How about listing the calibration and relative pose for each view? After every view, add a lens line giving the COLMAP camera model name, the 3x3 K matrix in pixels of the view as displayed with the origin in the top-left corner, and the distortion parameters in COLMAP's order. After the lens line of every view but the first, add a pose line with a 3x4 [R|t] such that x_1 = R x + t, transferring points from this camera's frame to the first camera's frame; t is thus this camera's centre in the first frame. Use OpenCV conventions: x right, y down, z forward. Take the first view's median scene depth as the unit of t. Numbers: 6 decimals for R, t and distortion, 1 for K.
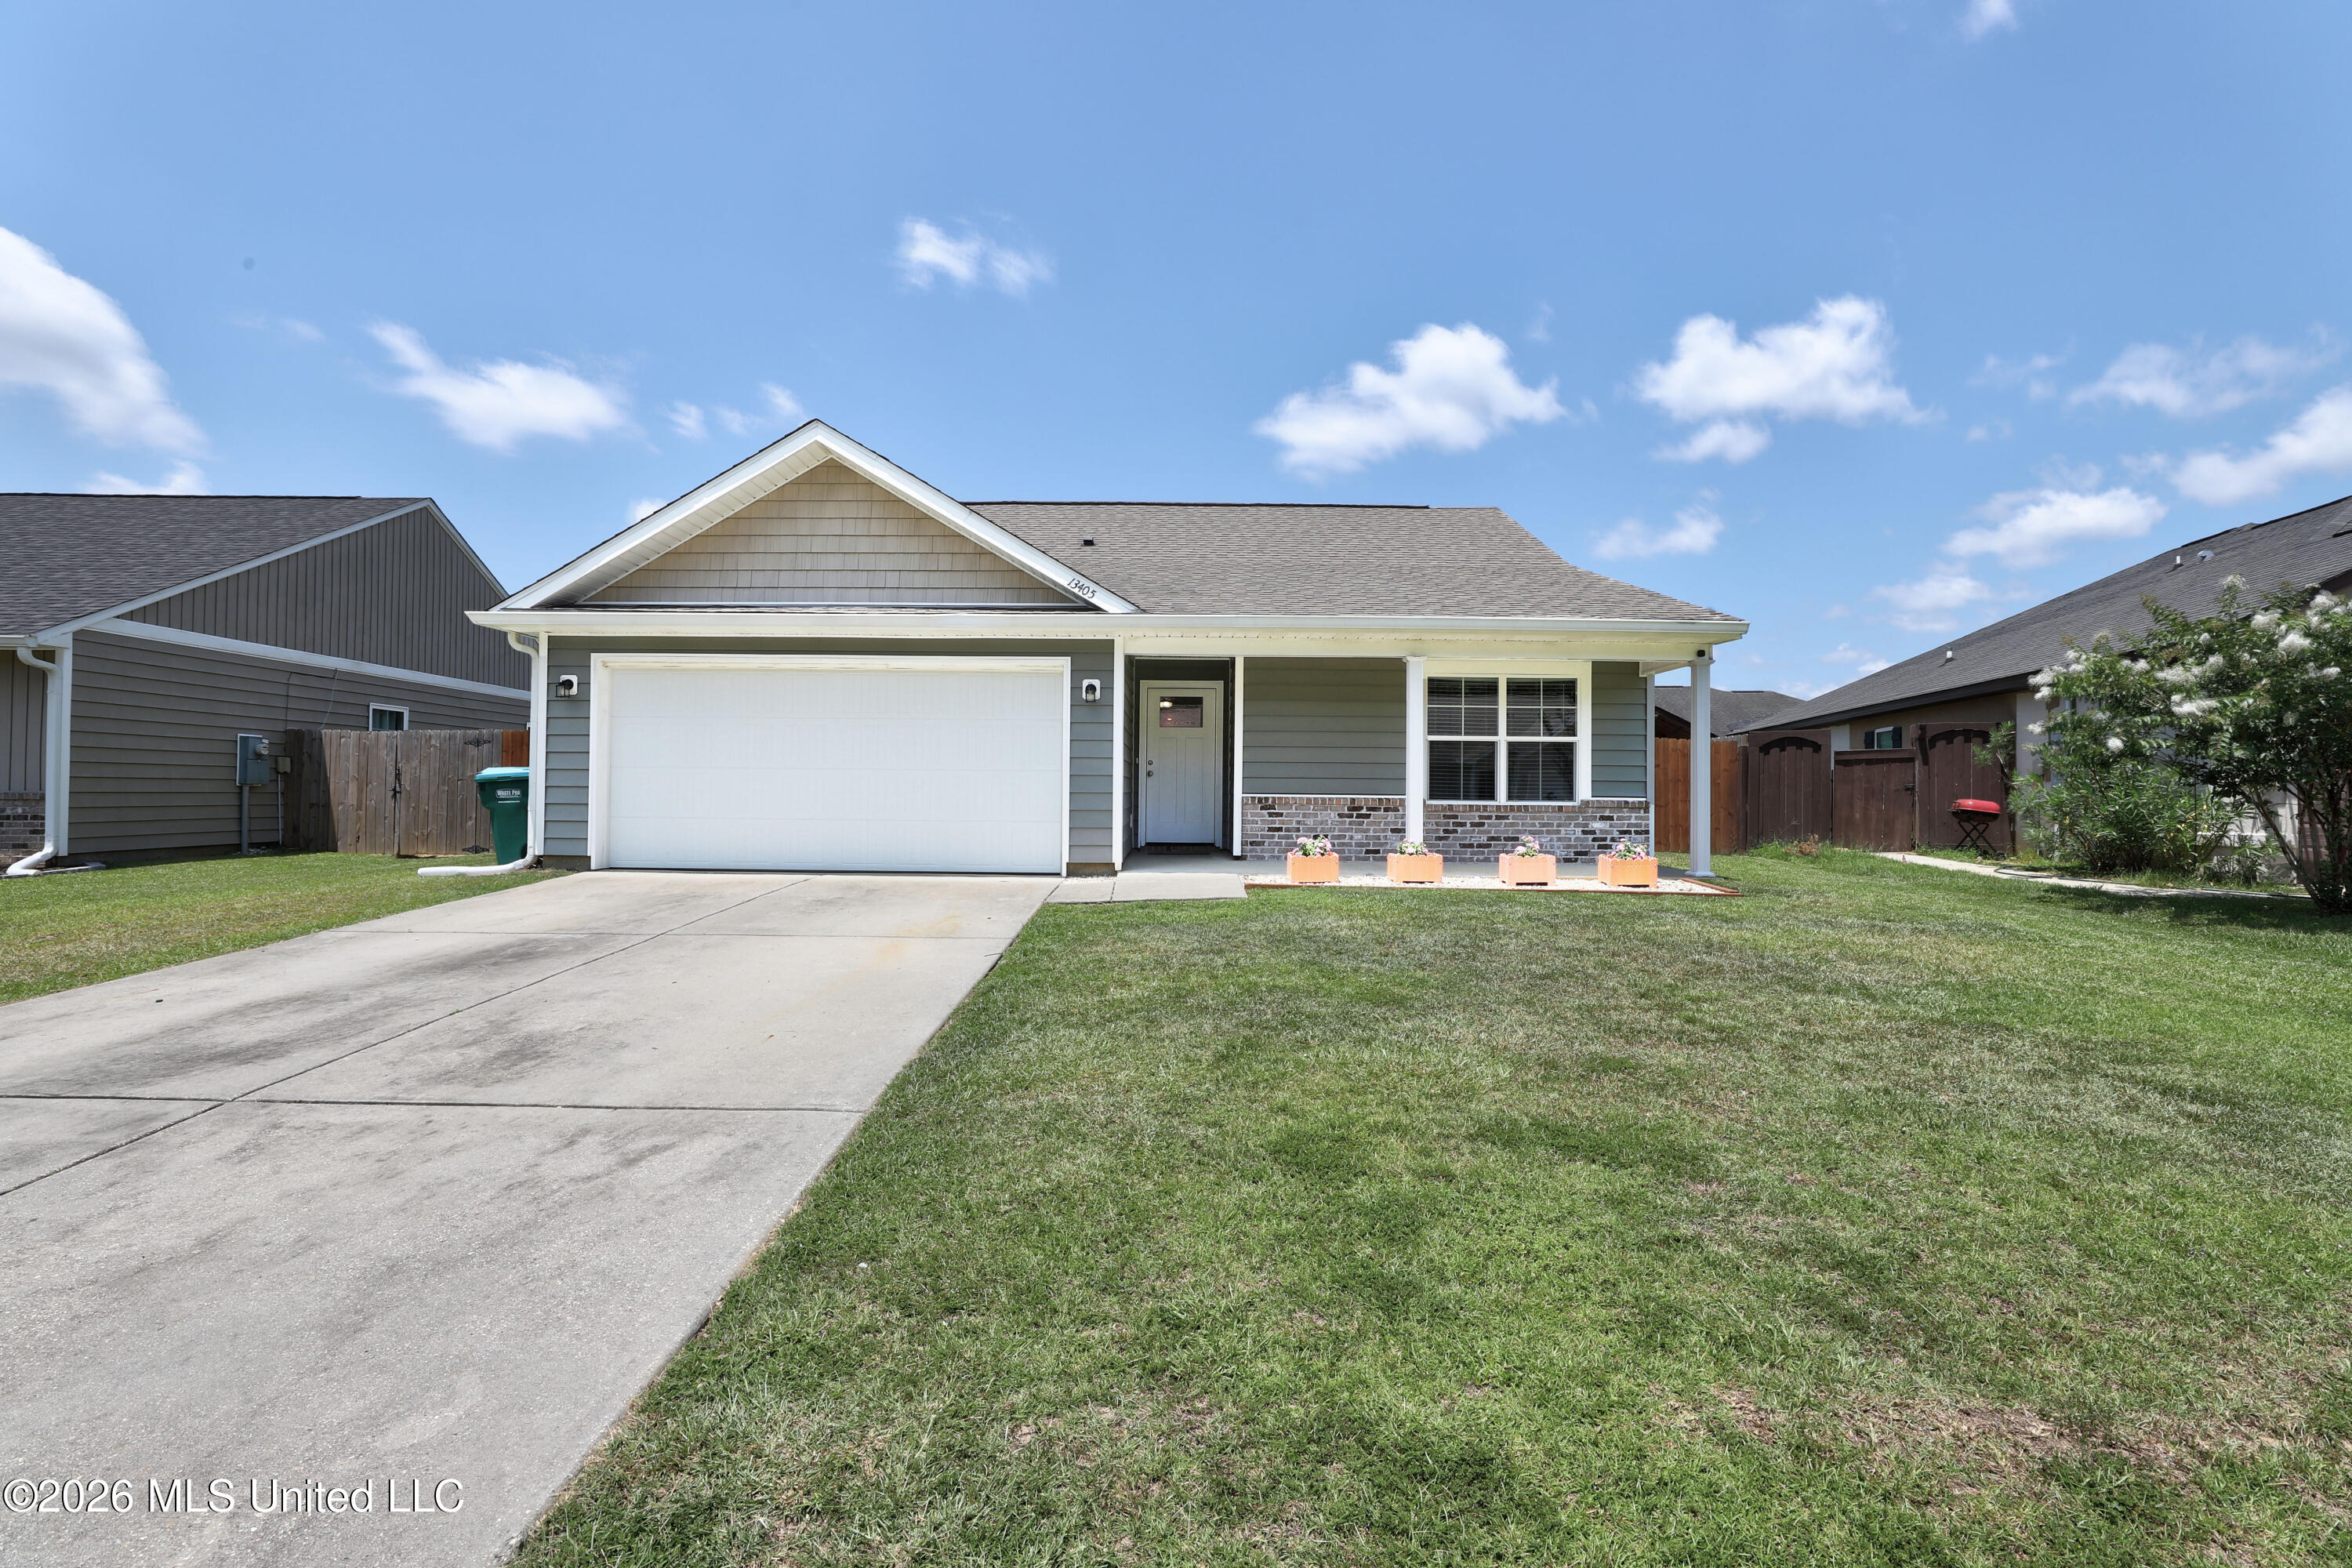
lens RADIAL K [[1077.4, 0, 1169.8], [0, 1077.4, 777.6], [0, 0, 1]] dist [-0.046456, 0.013711]
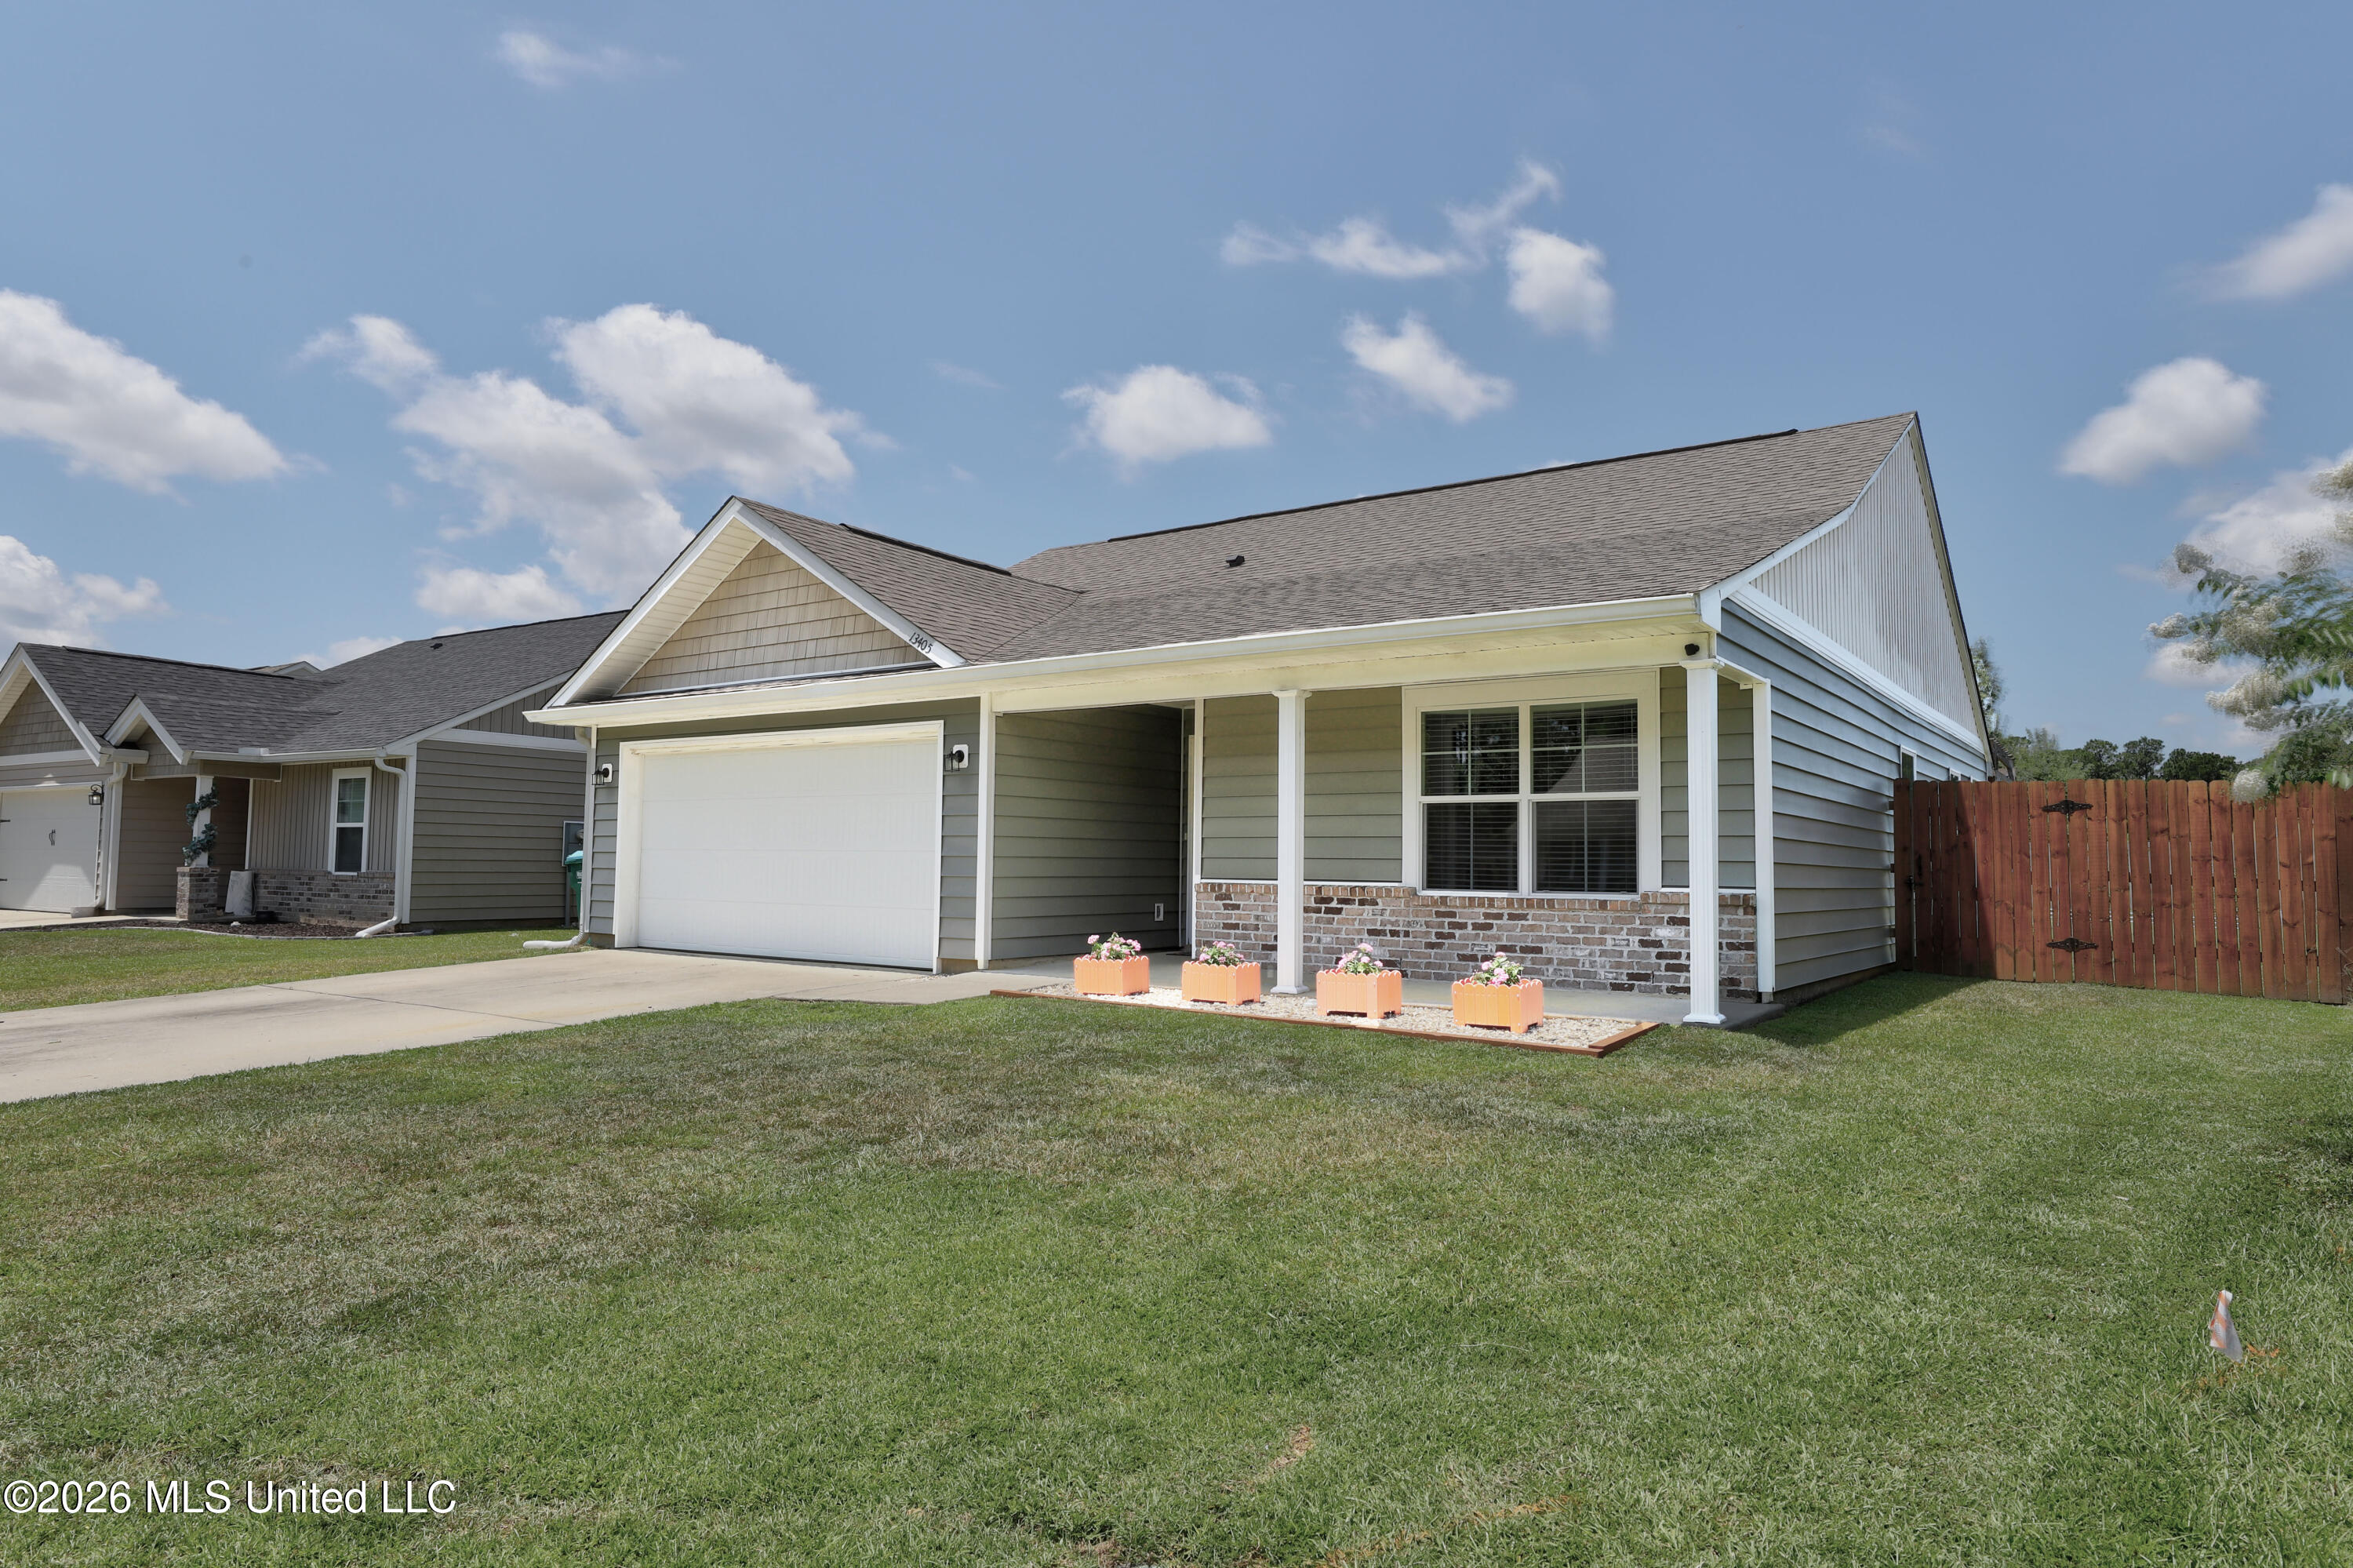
lens RADIAL K [[1470.1, 0, 1176.5], [0, 1470.1, 784.0], [0, 0, 1]] dist [-0.036752, -0.000107]
pose [[0.802038, -0.032965, -0.596363, 0.695114], [0.007108, 0.998932, -0.045659, -0.004911], [0.597231, 0.032381, 0.801415, 0.150312]]
